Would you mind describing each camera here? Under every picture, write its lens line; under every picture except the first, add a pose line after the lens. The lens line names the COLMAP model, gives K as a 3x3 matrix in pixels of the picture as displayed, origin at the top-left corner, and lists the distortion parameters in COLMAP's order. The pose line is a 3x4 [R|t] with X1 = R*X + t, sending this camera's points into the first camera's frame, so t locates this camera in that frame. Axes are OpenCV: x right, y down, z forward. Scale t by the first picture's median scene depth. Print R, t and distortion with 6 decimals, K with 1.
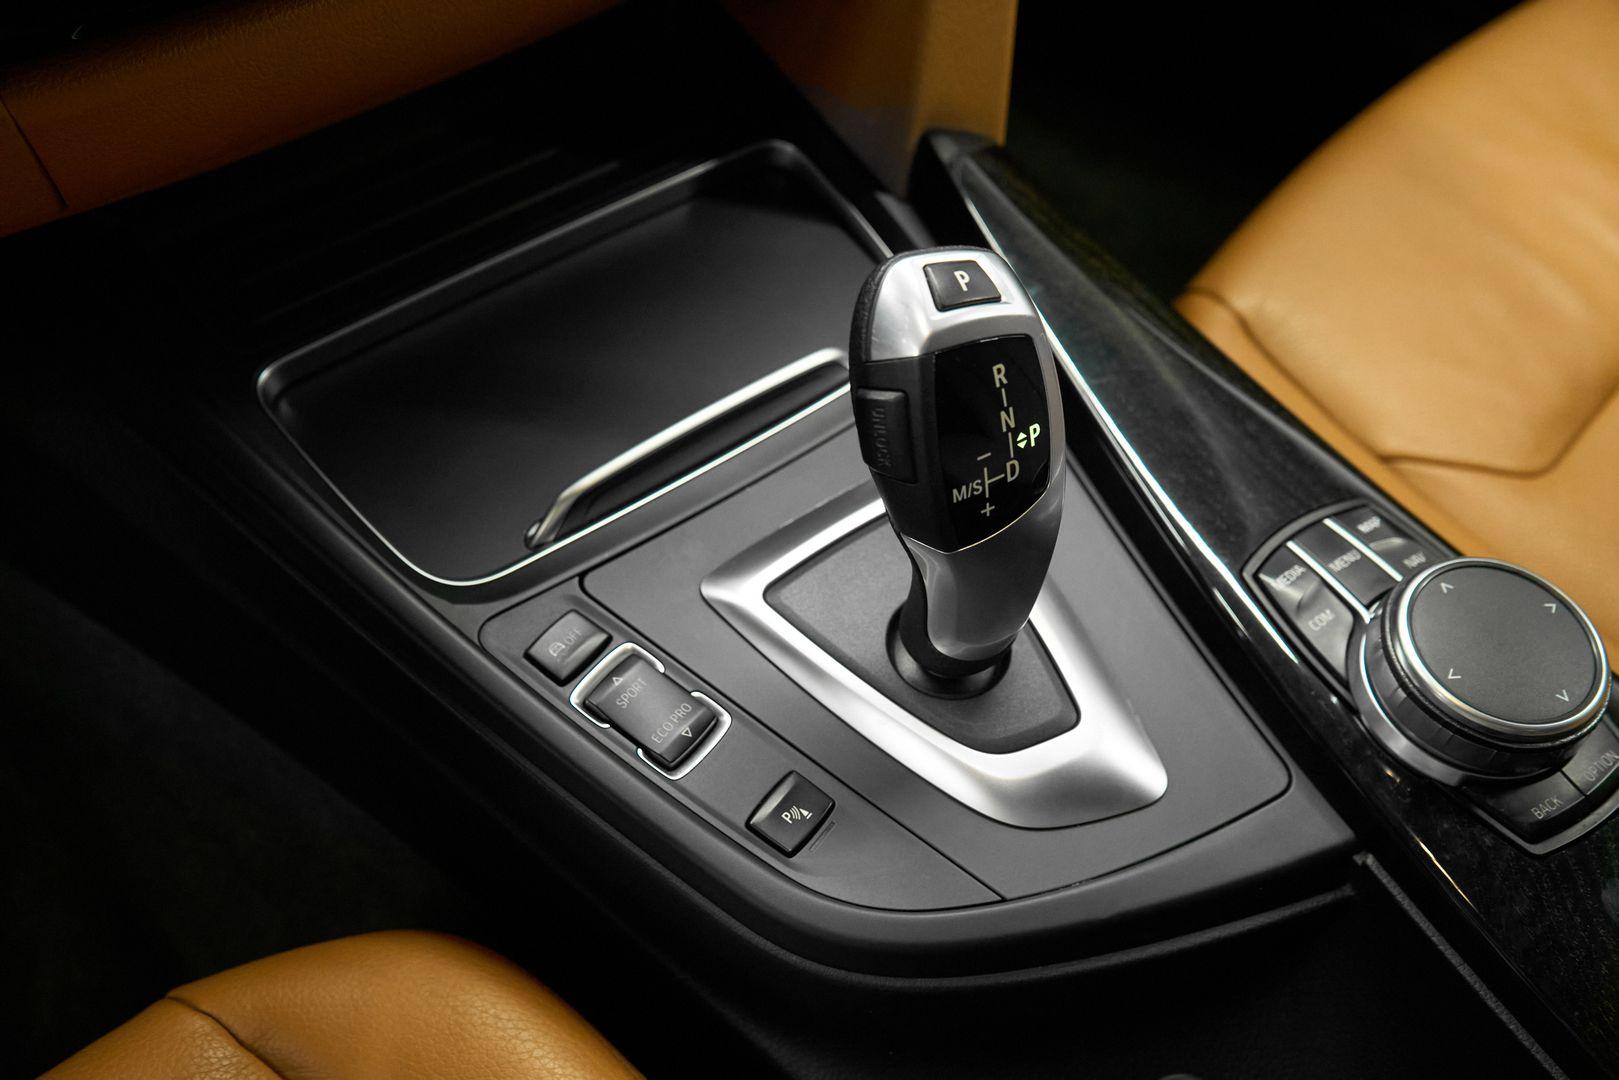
lens RADIAL K [[1494.4, 0, 814.6], [0, 1494.4, 539.6], [0, 0, 1]] dist [-0.010971, 0.000000]
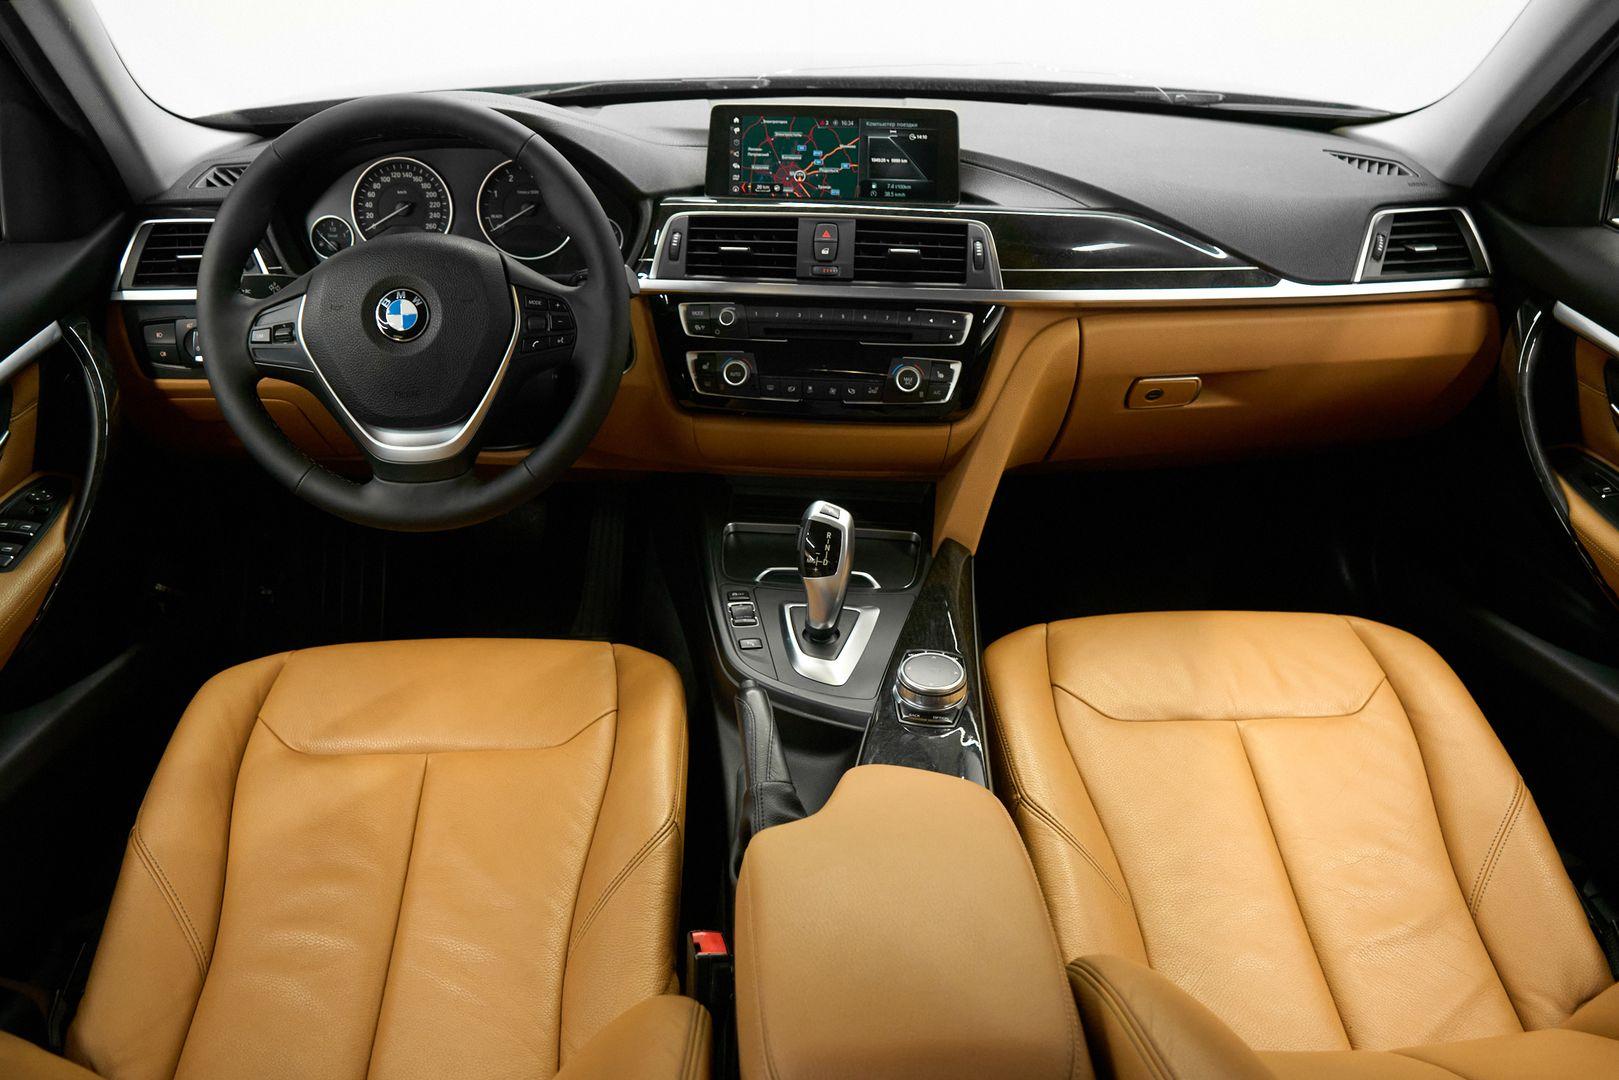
lens RADIAL K [[1354.5, 0, 804.9], [0, 1354.5, 532.2], [0, 0, 1]] dist [-0.103096, 0.051760]
pose [[0.736106, 0.280457, -0.616029, 1.924775], [-0.527763, 0.807672, -0.262929, 0.723723], [0.423809, 0.518661, 0.742547, -1.424839]]
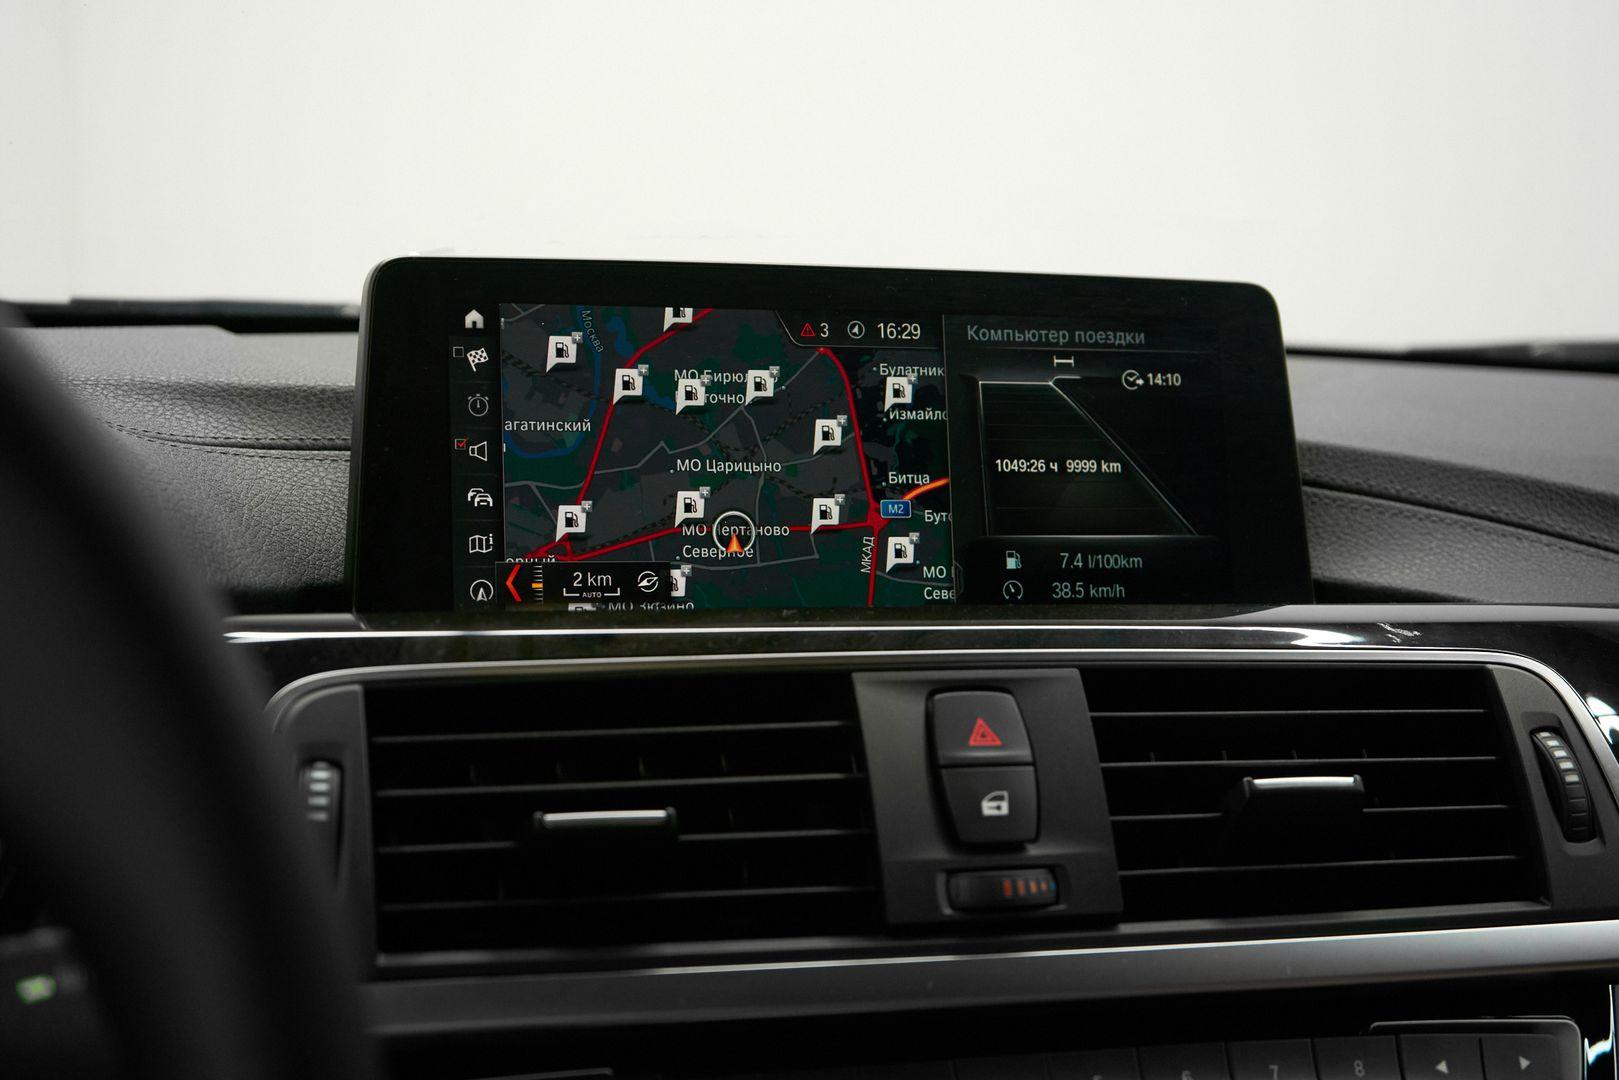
lens RADIAL K [[2407.0, 0, 801.5], [0, 2407.0, 540.7], [0, 0, 1]] dist [0.058250, 0.000000]
pose [[0.926618, 0.033213, -0.374535, 0.152418], [-0.297466, 0.674020, -0.676174, 0.129163], [0.229986, 0.737966, 0.634439, -0.314278]]
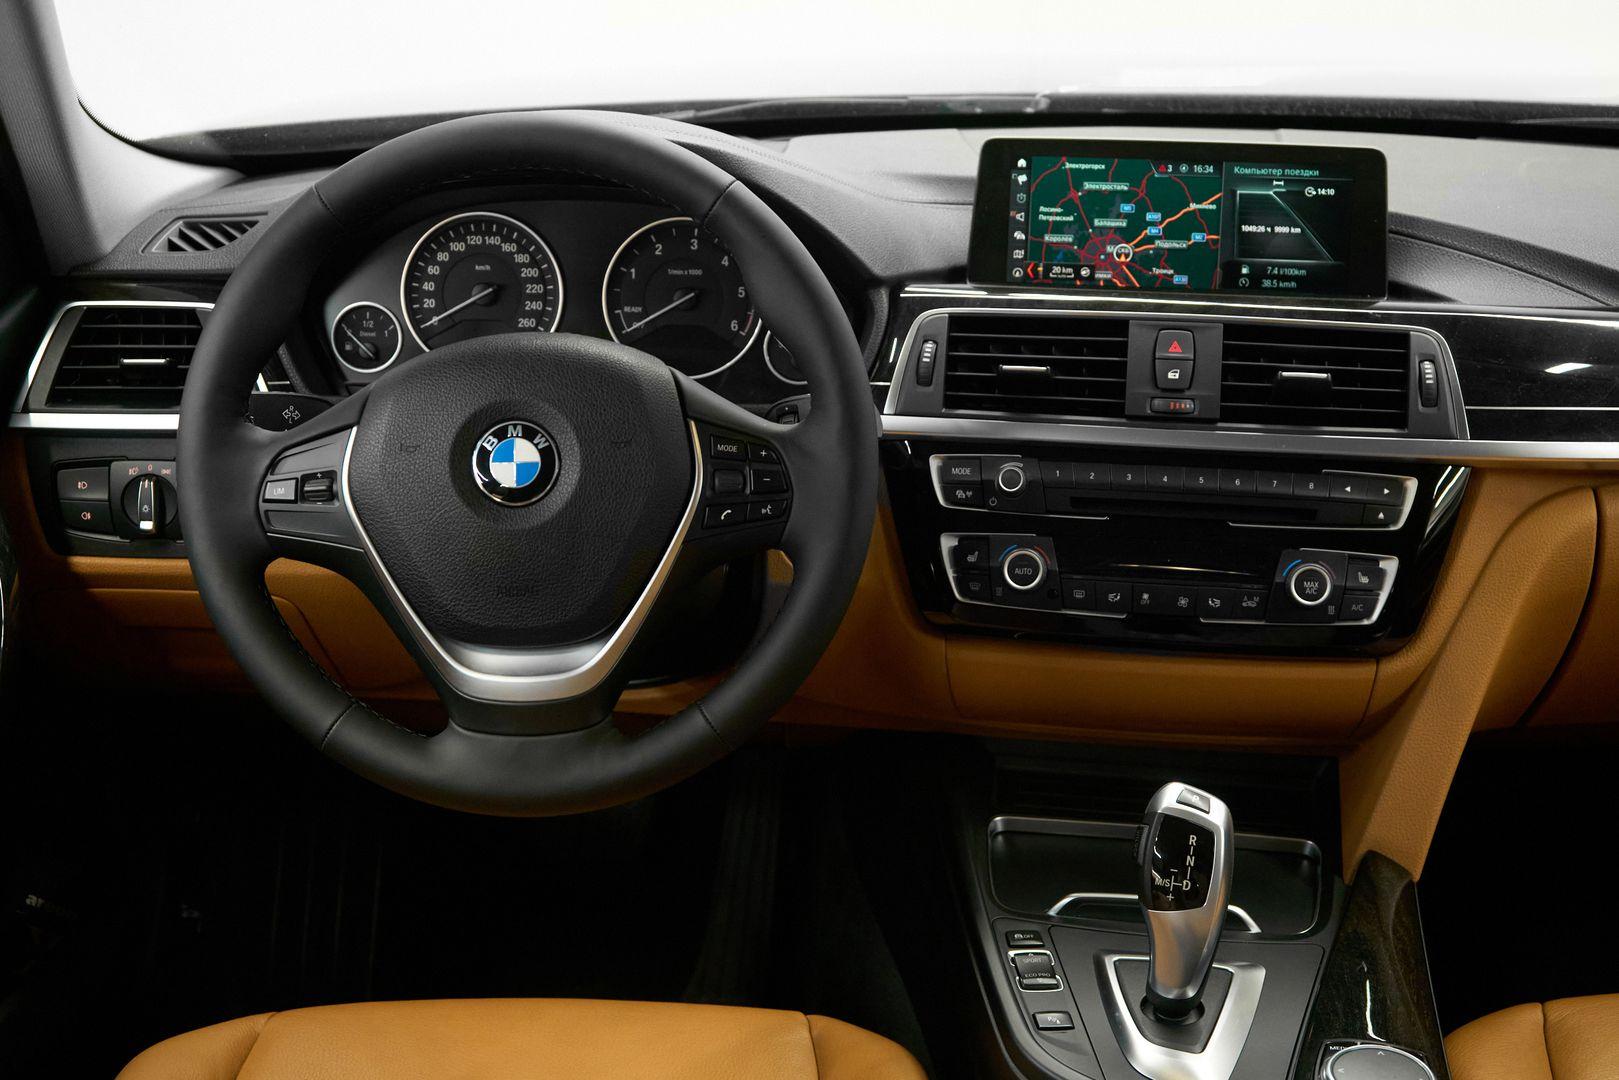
lens RADIAL K [[2273.4, 0, 808.4], [0, 2273.4, 537.7], [0, 0, 1]] dist [-0.004678, 0.000000]
pose [[0.689183, 0.208605, -0.693910, 1.780045], [-0.563881, 0.755823, -0.332822, 0.904815], [0.455044, 0.620658, 0.638528, -1.586956]]
